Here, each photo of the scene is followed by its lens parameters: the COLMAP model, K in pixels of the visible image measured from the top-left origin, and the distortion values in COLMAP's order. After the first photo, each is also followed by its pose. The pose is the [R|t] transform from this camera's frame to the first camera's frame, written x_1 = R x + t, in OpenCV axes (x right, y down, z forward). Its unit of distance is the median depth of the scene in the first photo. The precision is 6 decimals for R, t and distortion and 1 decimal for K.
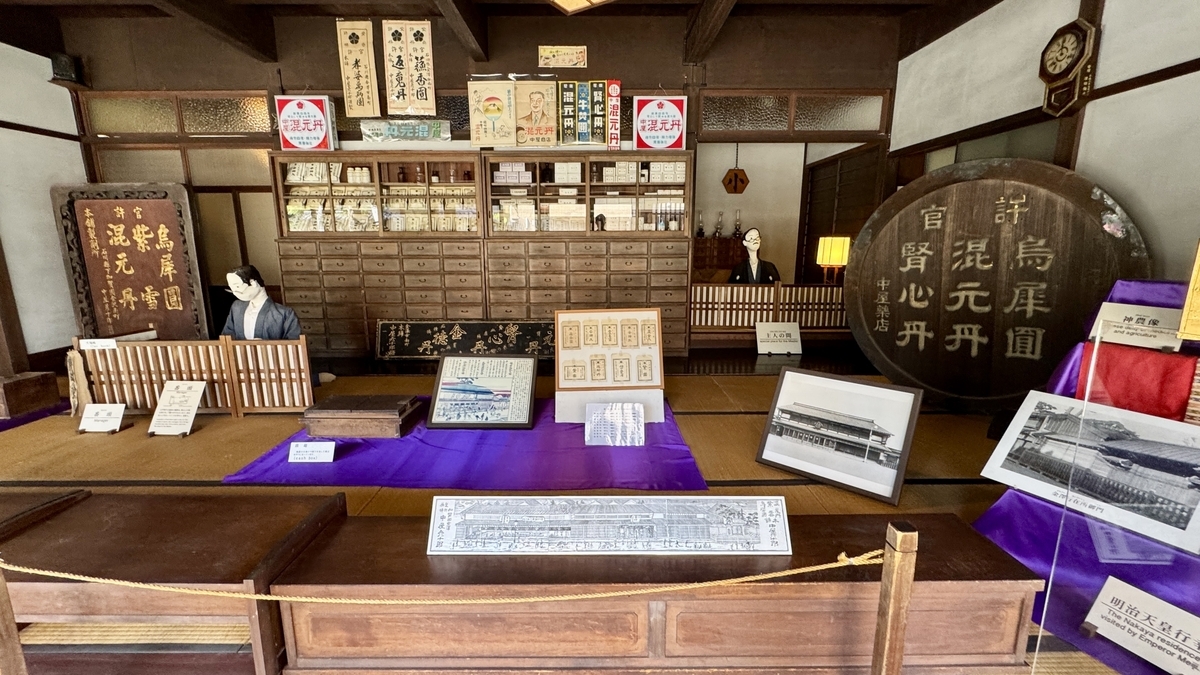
lens RADIAL K [[476.7, 0, 593.3], [0, 476.7, 336.0], [0, 0, 1]] dist [-0.011660, 0.000299]
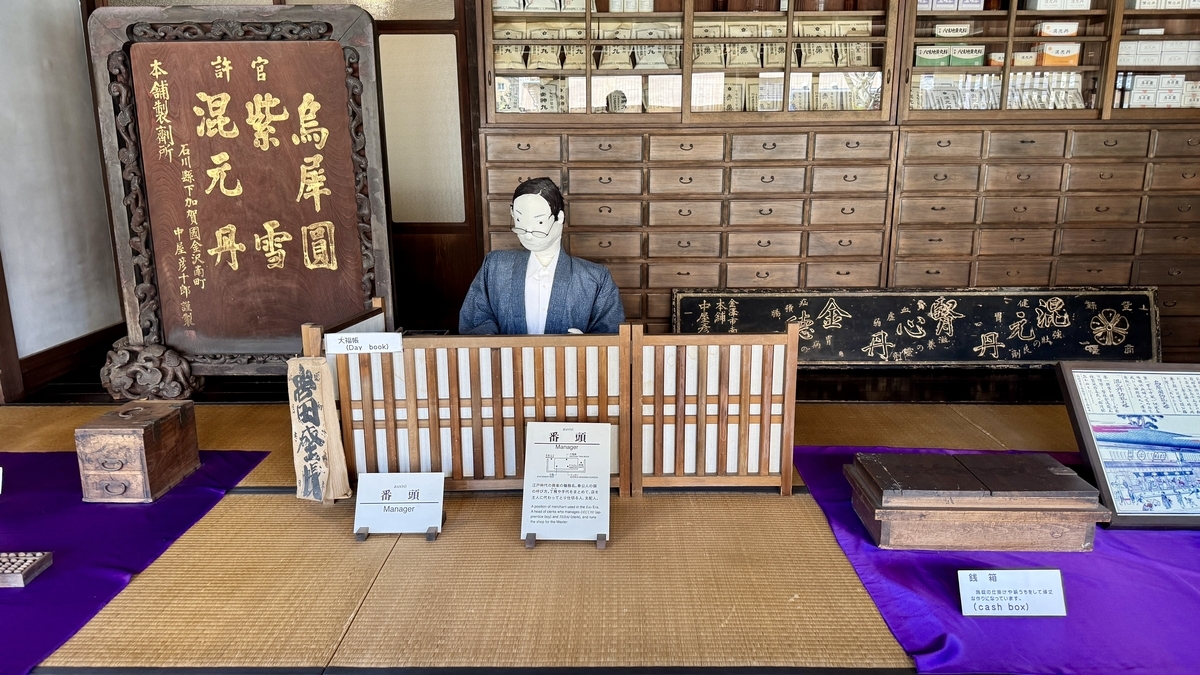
lens RADIAL K [[821.5, 0, 595.5], [0, 821.5, 347.7], [0, 0, 1]] dist [0.052048, -0.087048]
pose [[0.999766, 0.001083, -0.021583, -0.583978], [-0.000243, 0.999245, 0.038861, -0.007490], [0.021609, -0.038846, 0.999012, 0.140136]]
